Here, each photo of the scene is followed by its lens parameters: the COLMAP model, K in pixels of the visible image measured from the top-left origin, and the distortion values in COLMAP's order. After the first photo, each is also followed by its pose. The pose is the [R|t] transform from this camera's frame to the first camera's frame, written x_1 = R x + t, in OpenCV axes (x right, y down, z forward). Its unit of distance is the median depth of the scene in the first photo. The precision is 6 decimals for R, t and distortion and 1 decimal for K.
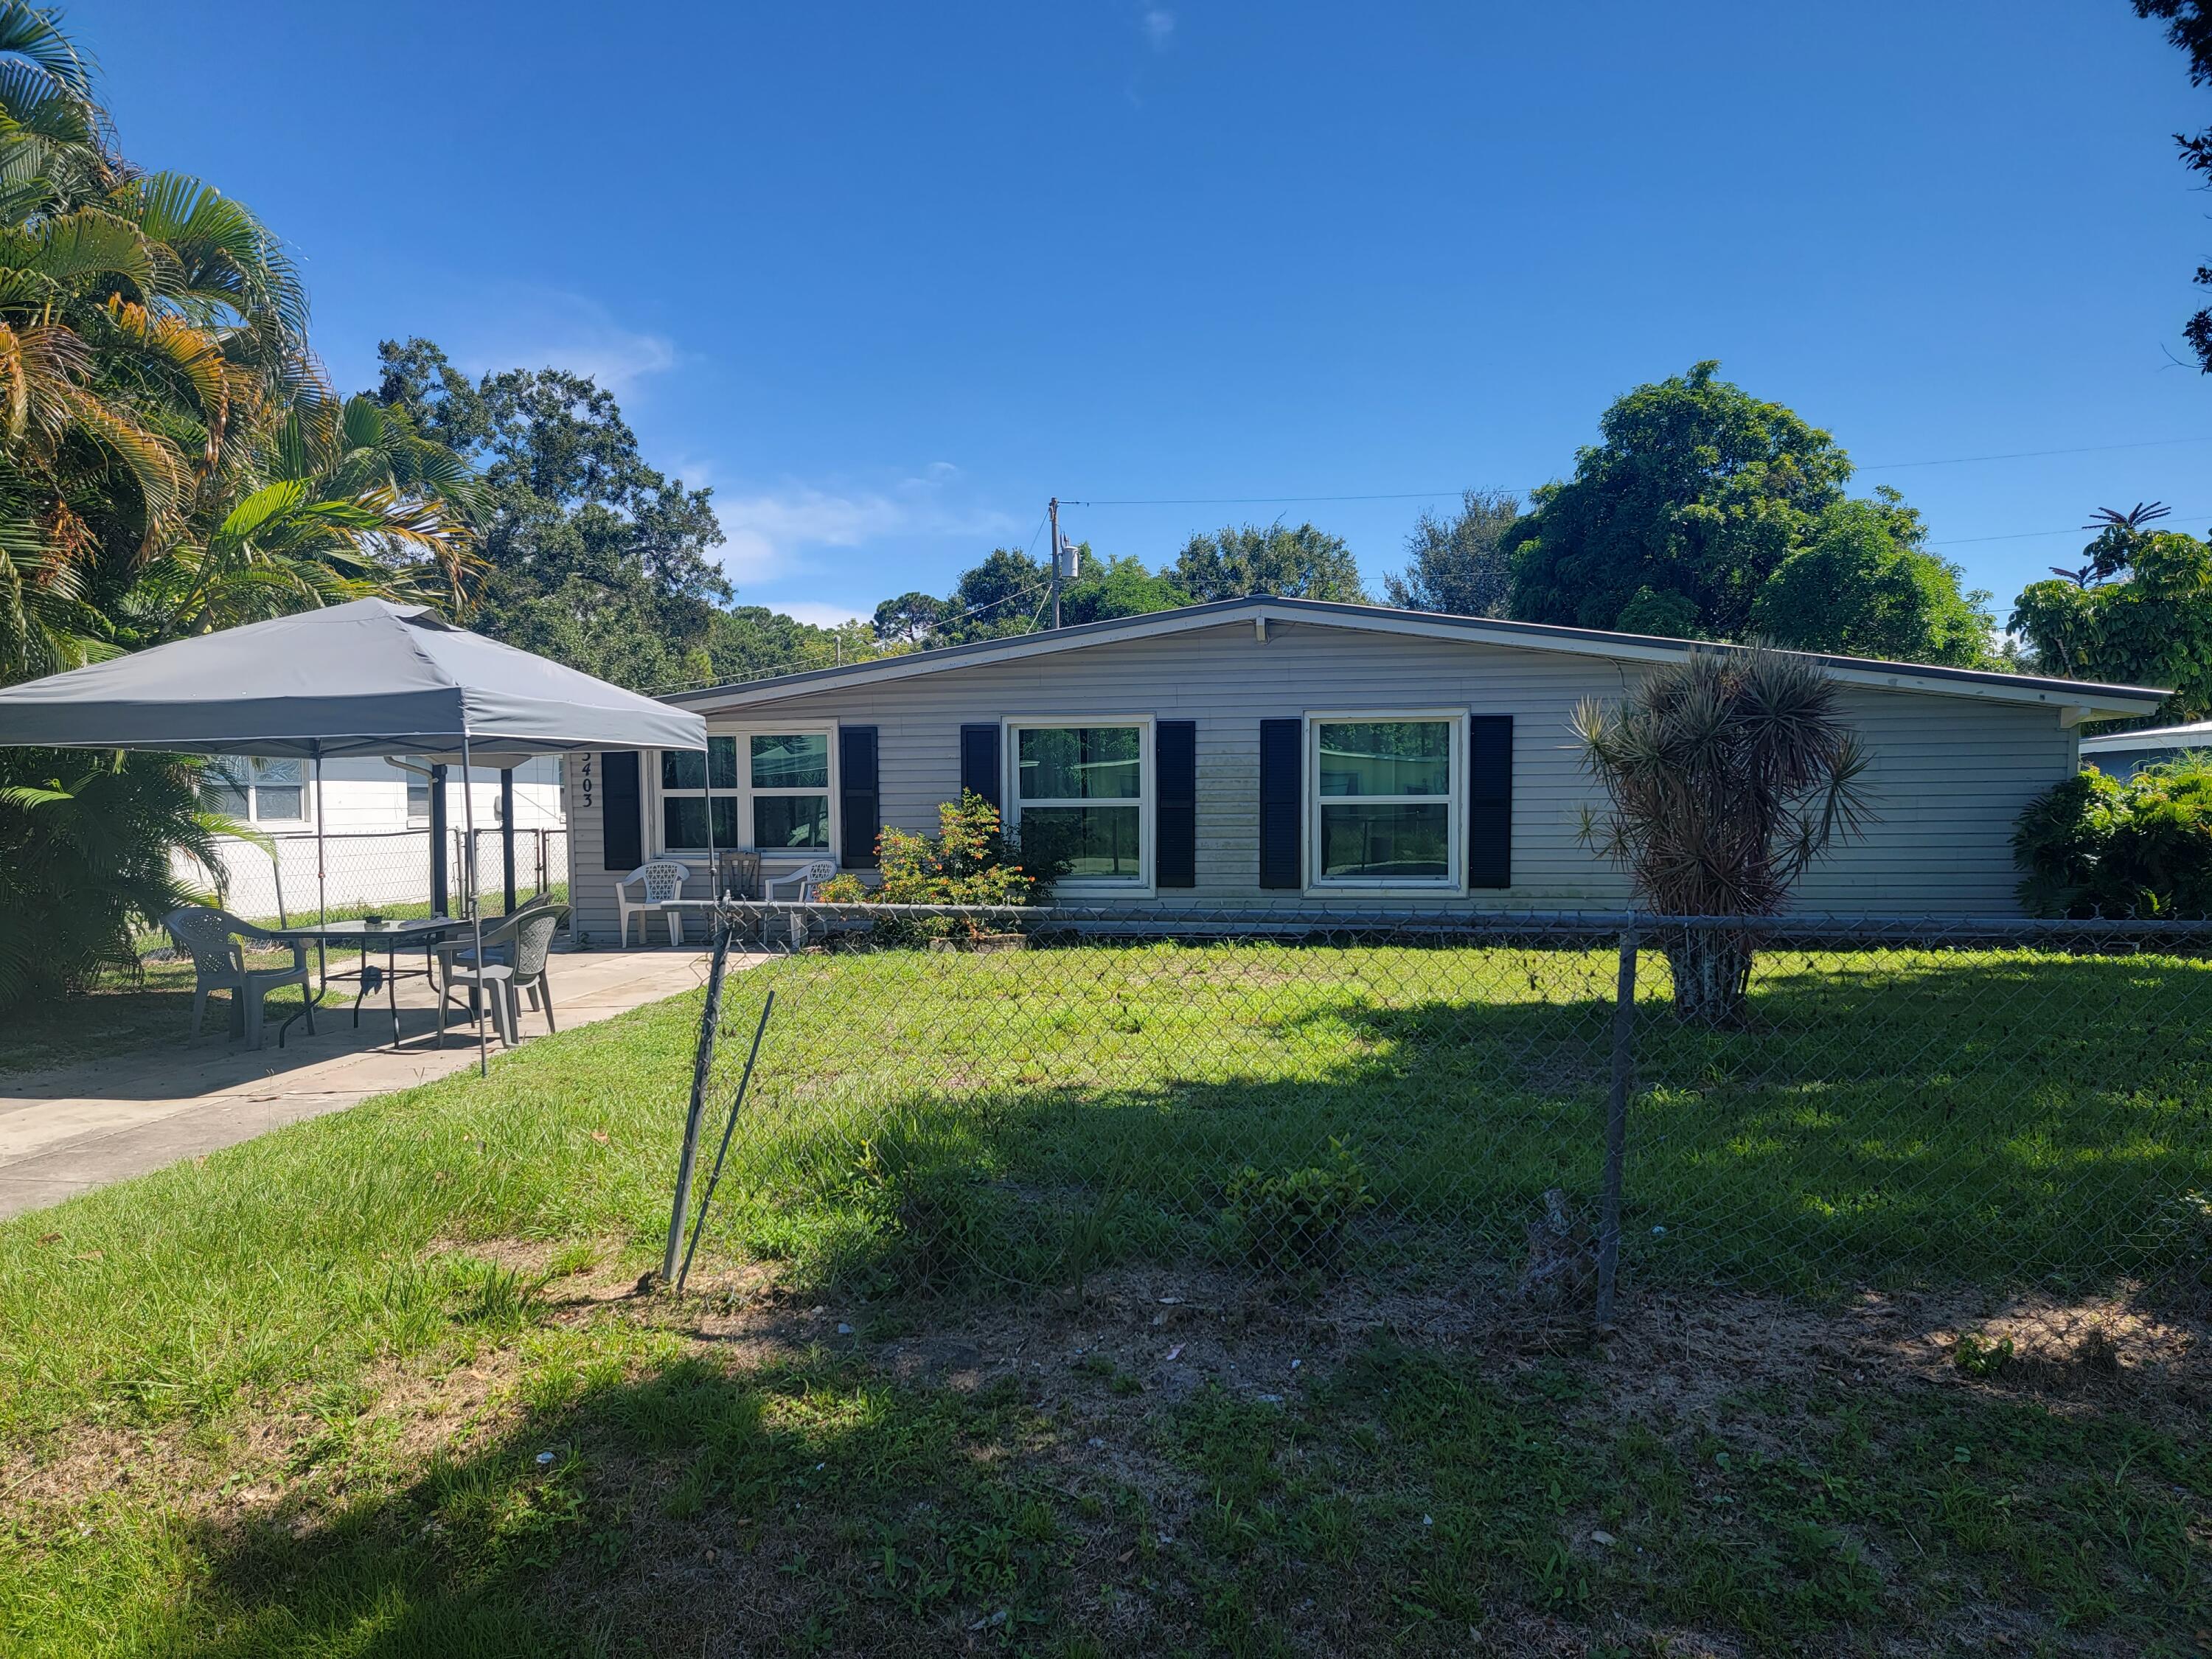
lens RADIAL K [[1530.2, 0, 1112.7], [0, 1530.2, 839.1], [0, 0, 1]] dist [0.089905, -0.071800]
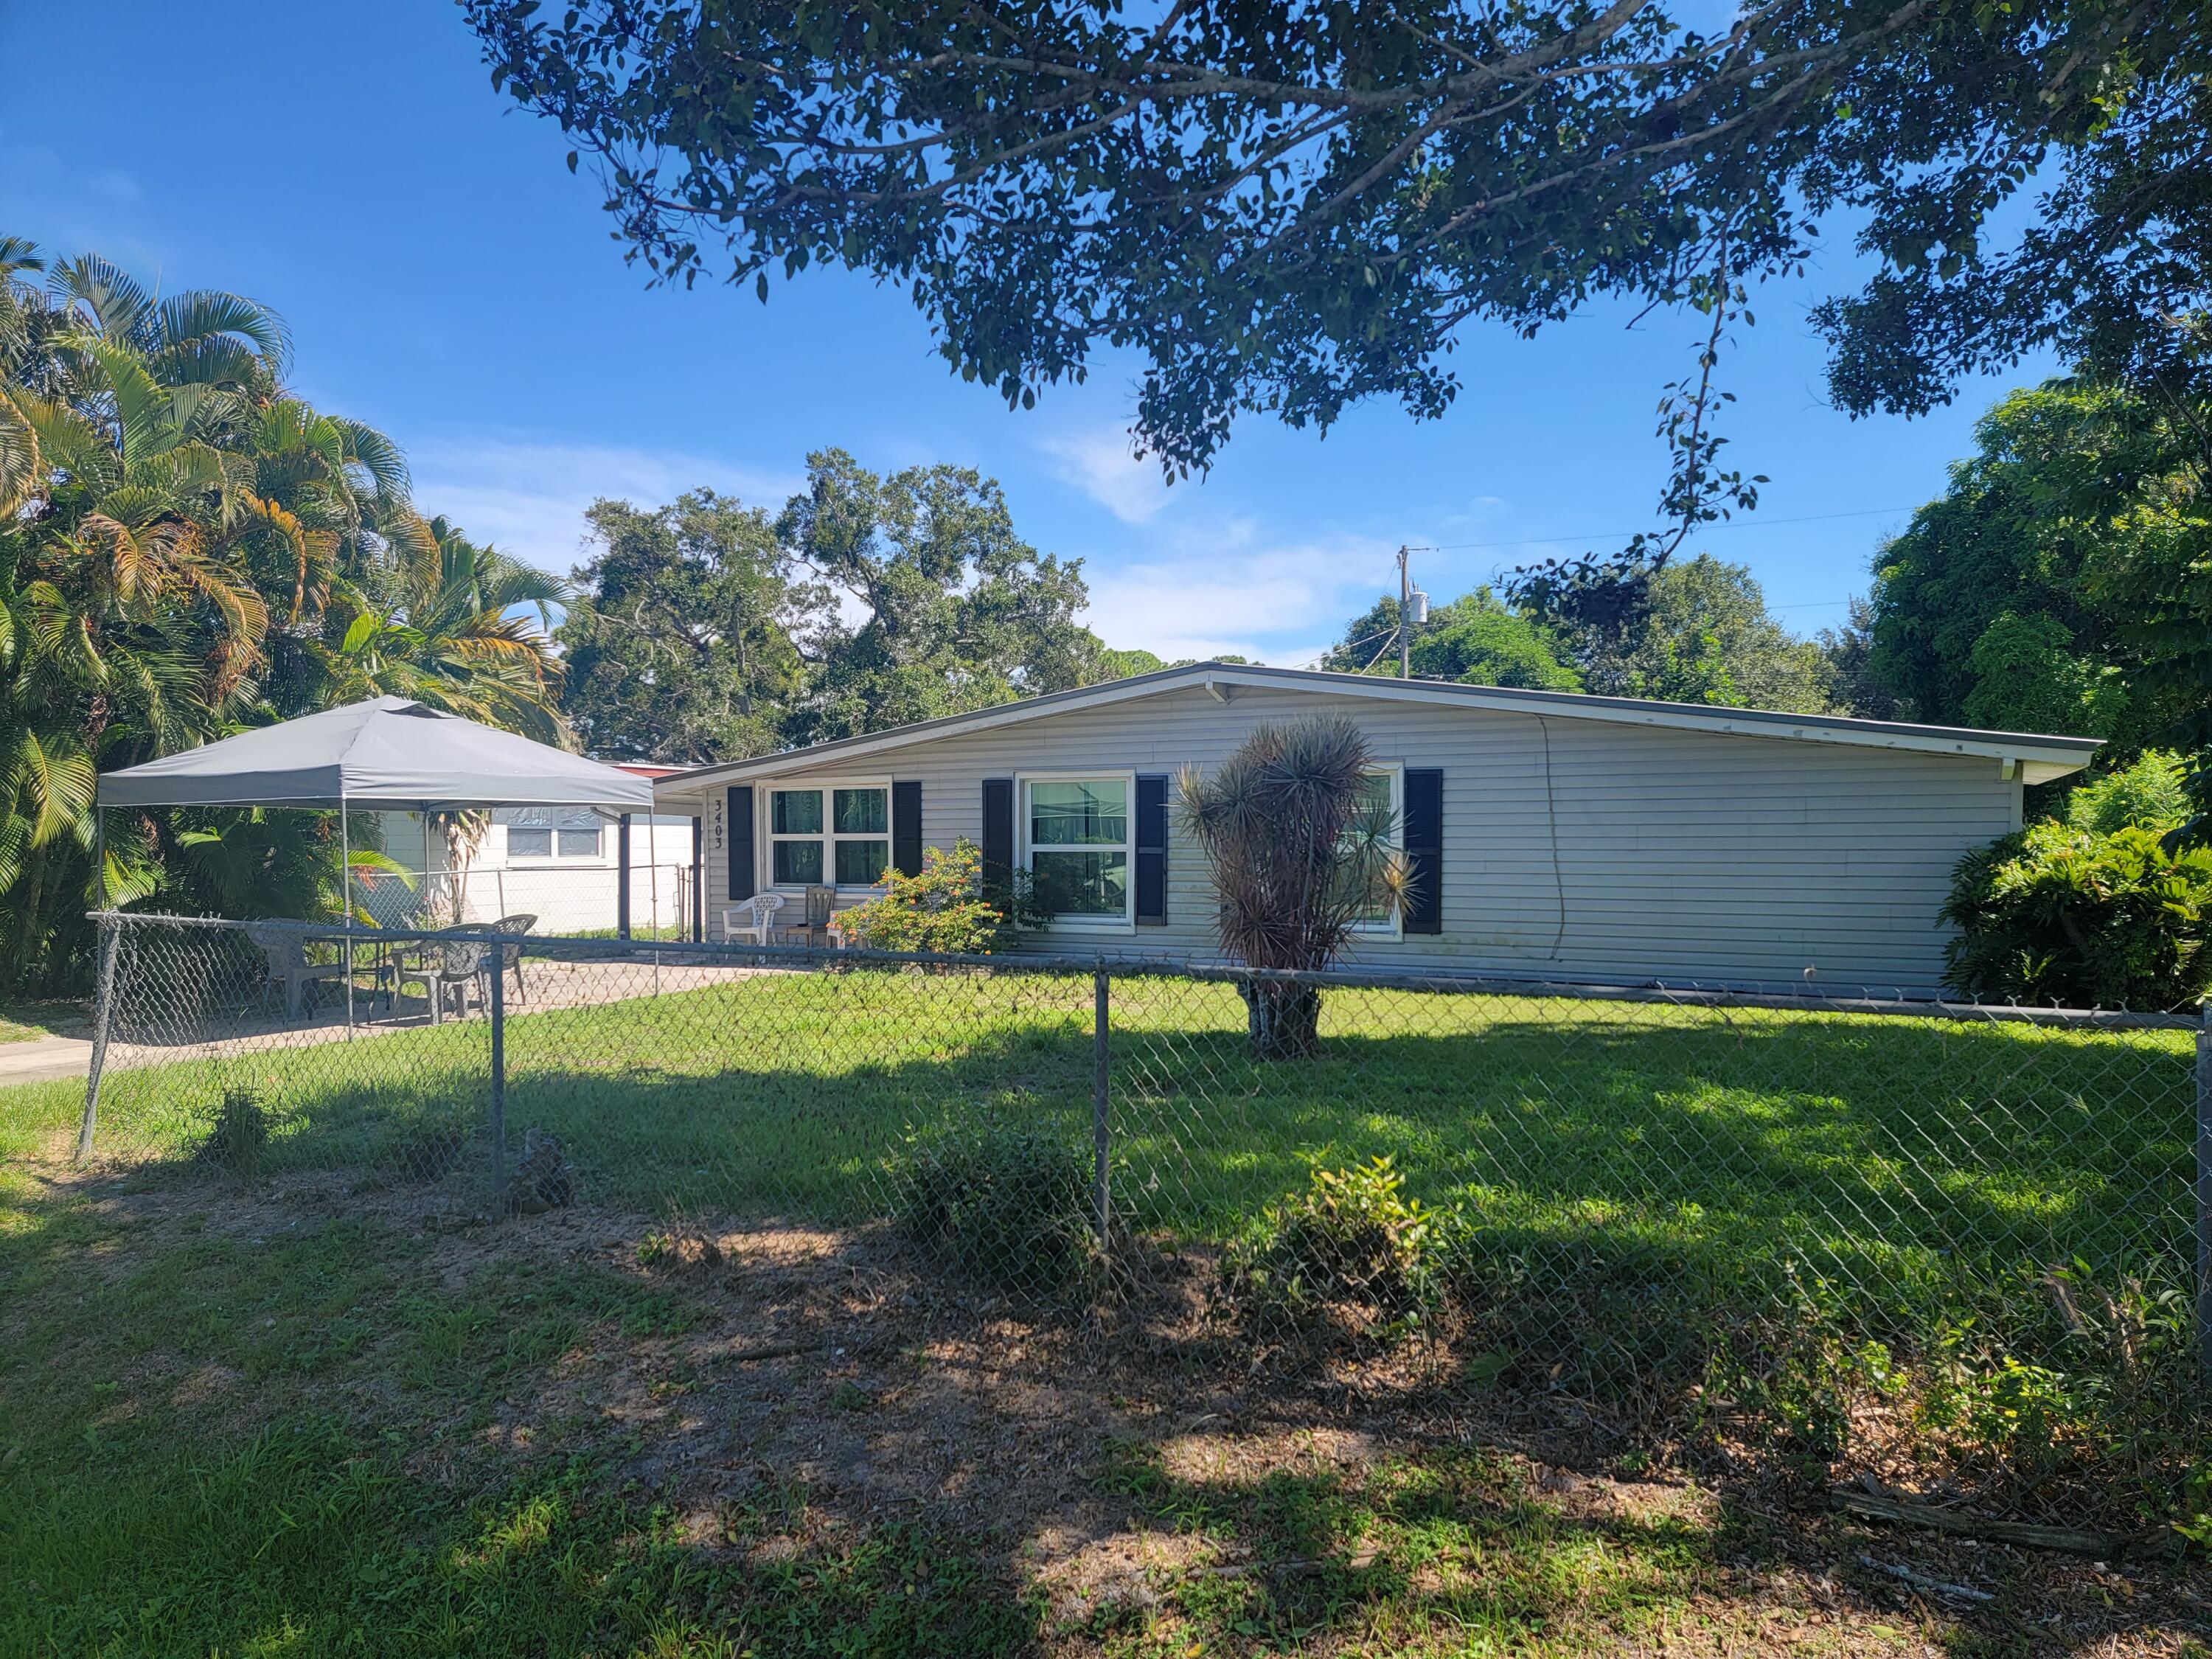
lens RADIAL K [[1530.2, 0, 1064.6], [0, 1530.2, 824.3], [0, 0, 1]] dist [0.089905, -0.071800]
pose [[0.940837, 0.004292, -0.338833, 0.336052], [-0.017080, 0.999249, -0.034767, -0.001792], [0.338430, 0.038498, 0.940204, -0.060627]]
